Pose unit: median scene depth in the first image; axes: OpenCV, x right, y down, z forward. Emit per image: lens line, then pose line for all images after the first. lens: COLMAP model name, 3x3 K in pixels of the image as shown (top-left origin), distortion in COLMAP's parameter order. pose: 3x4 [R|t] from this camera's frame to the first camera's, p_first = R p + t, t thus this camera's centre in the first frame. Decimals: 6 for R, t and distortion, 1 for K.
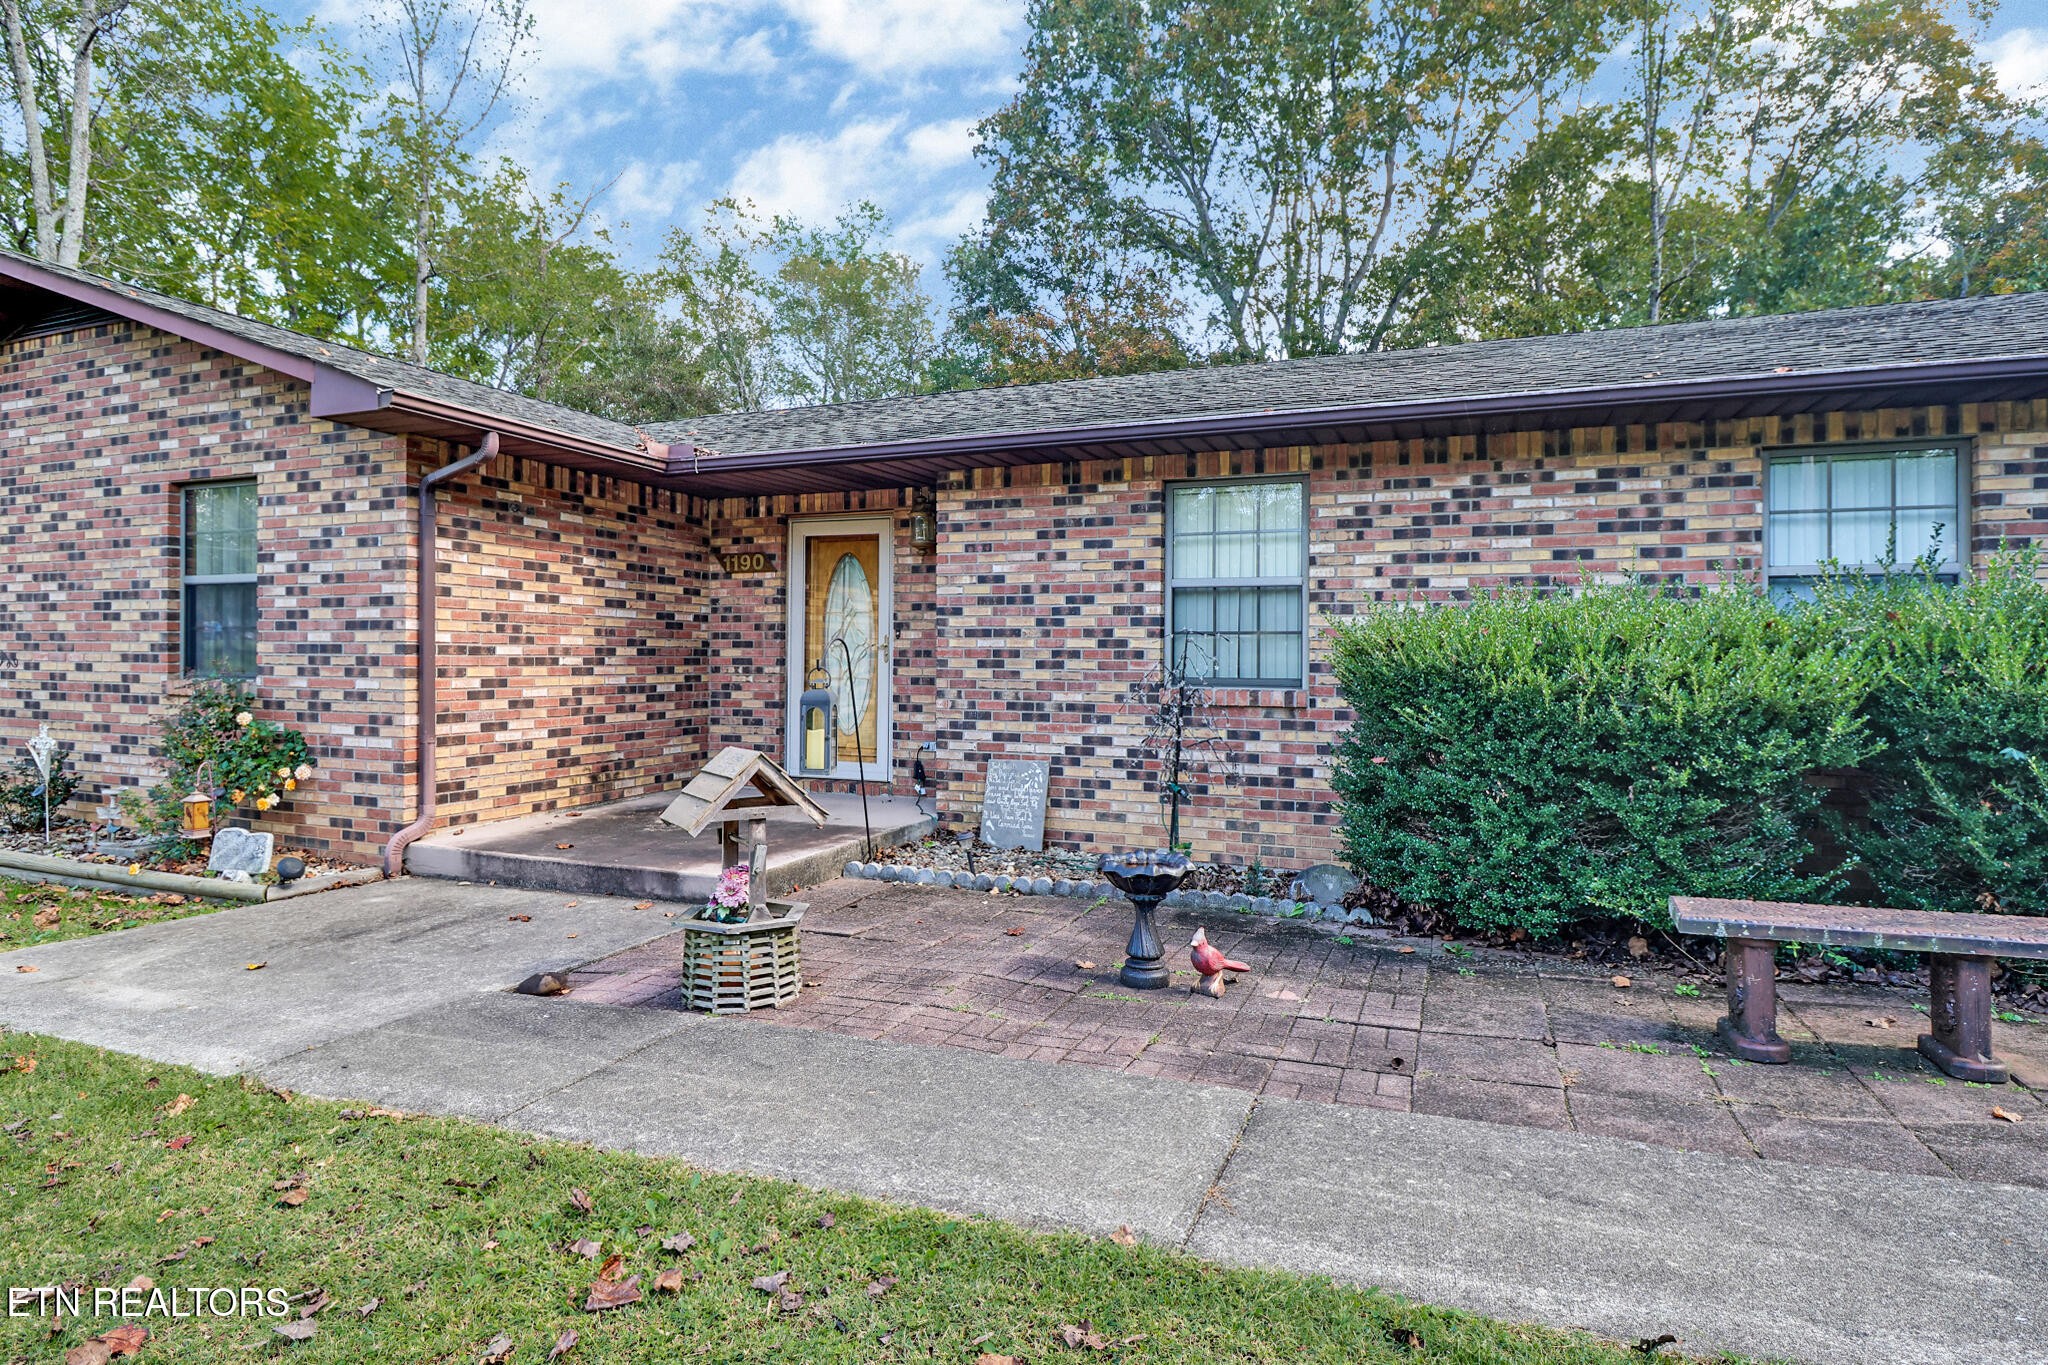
lens RADIAL K [[1130.7, 0, 1019.4], [0, 1130.7, 650.4], [0, 0, 1]] dist [0.021819, -0.039195]
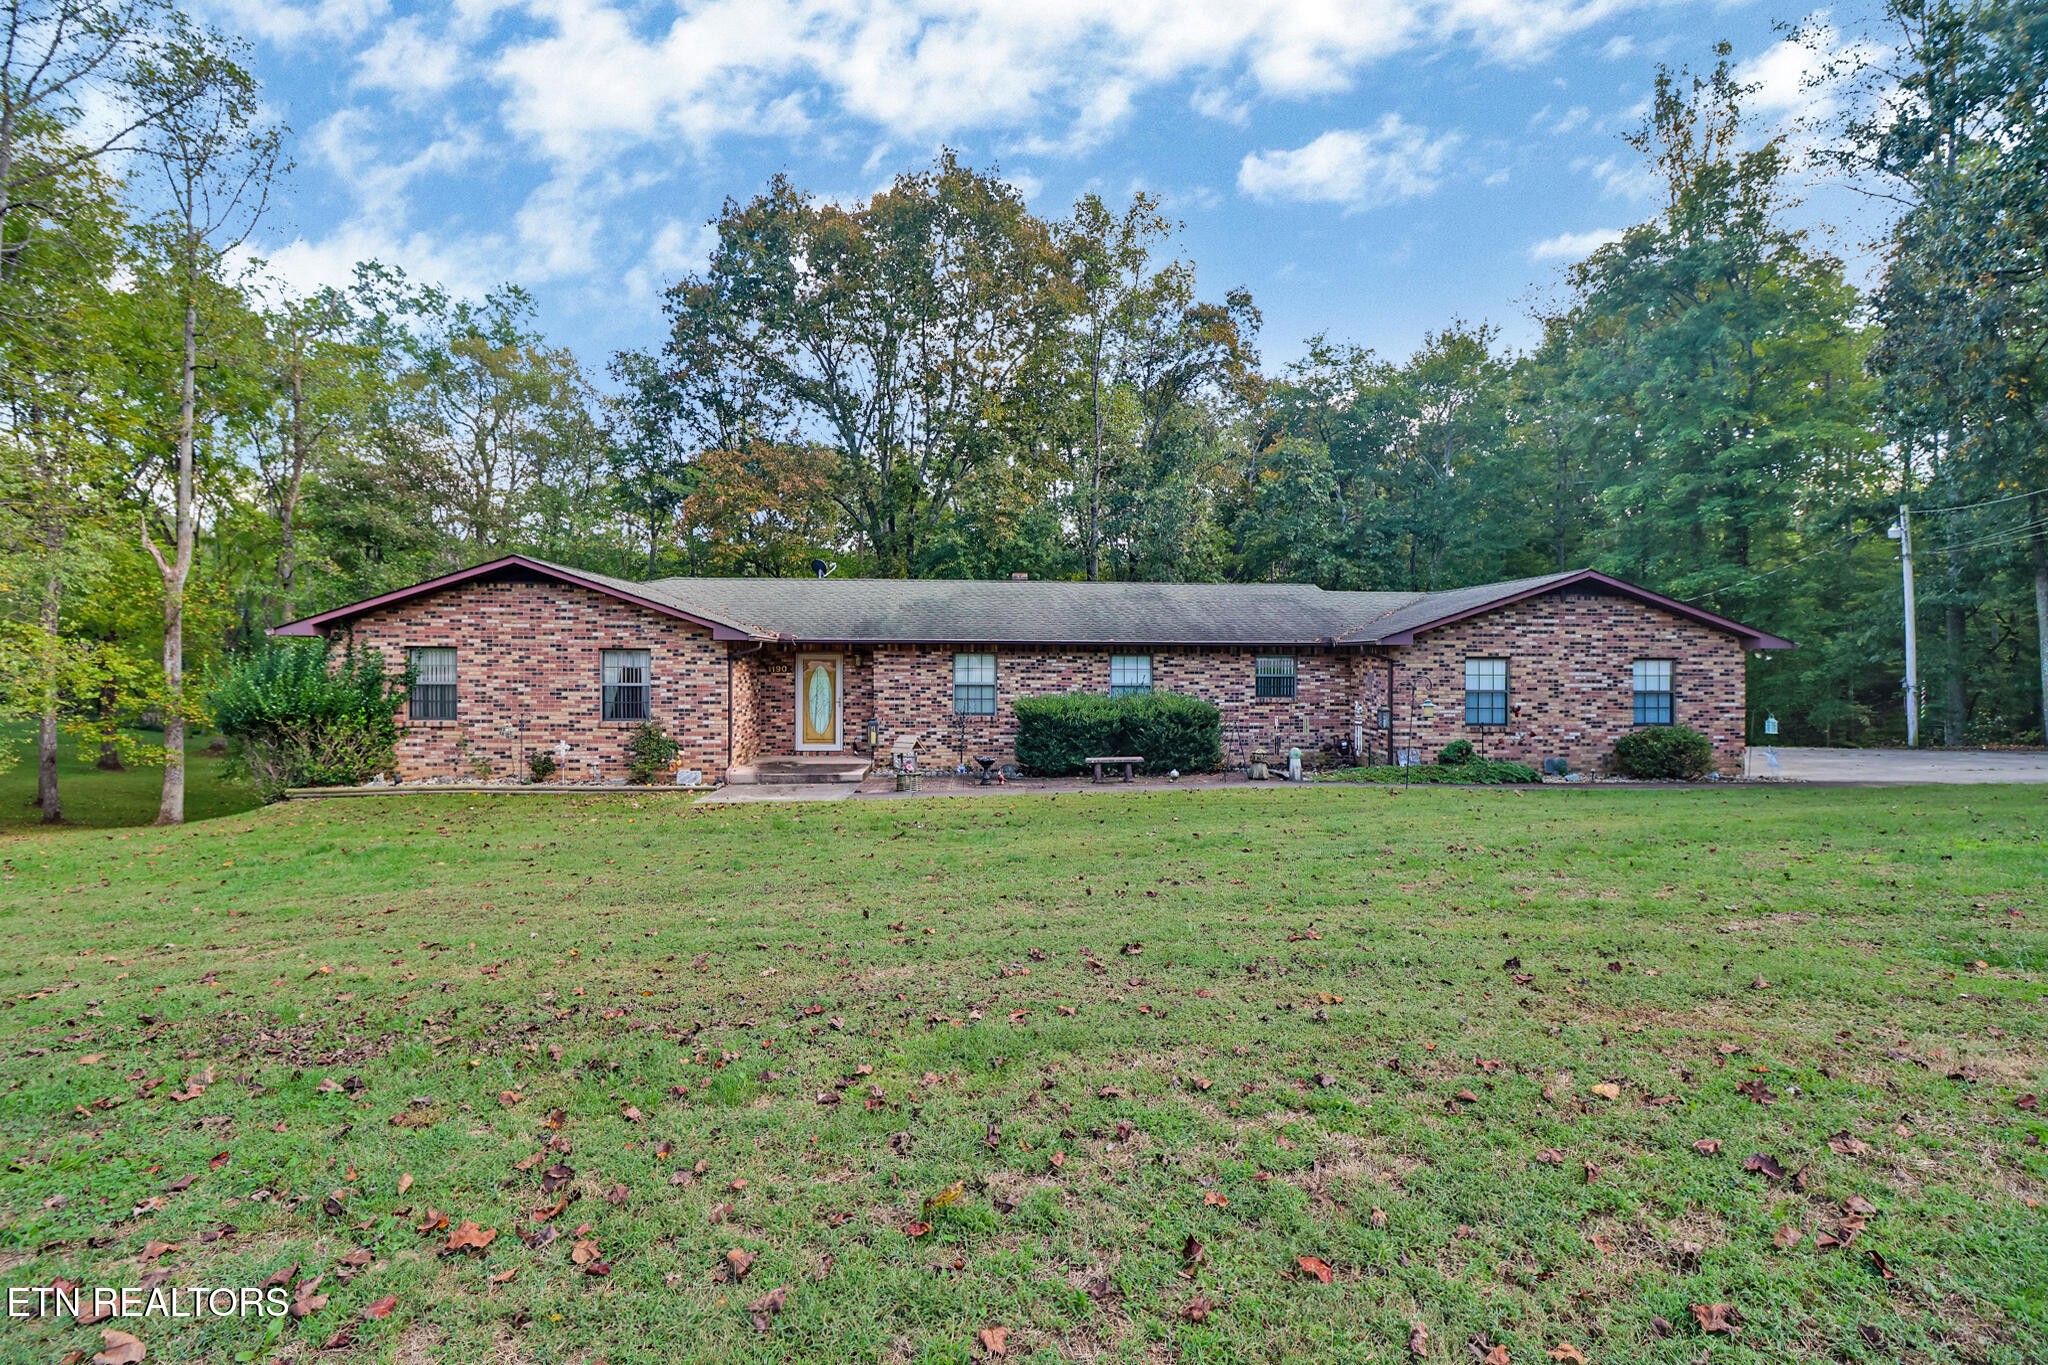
lens RADIAL K [[951.9, 0, 1035.4], [0, 951.9, 652.9], [0, 0, 1]] dist [0.015503, -0.020256]
pose [[0.904136, 0.003157, 0.427232, -0.821791], [-0.001489, 0.999990, -0.004239, -0.136089], [-0.427242, 0.003196, 0.904132, -1.559380]]
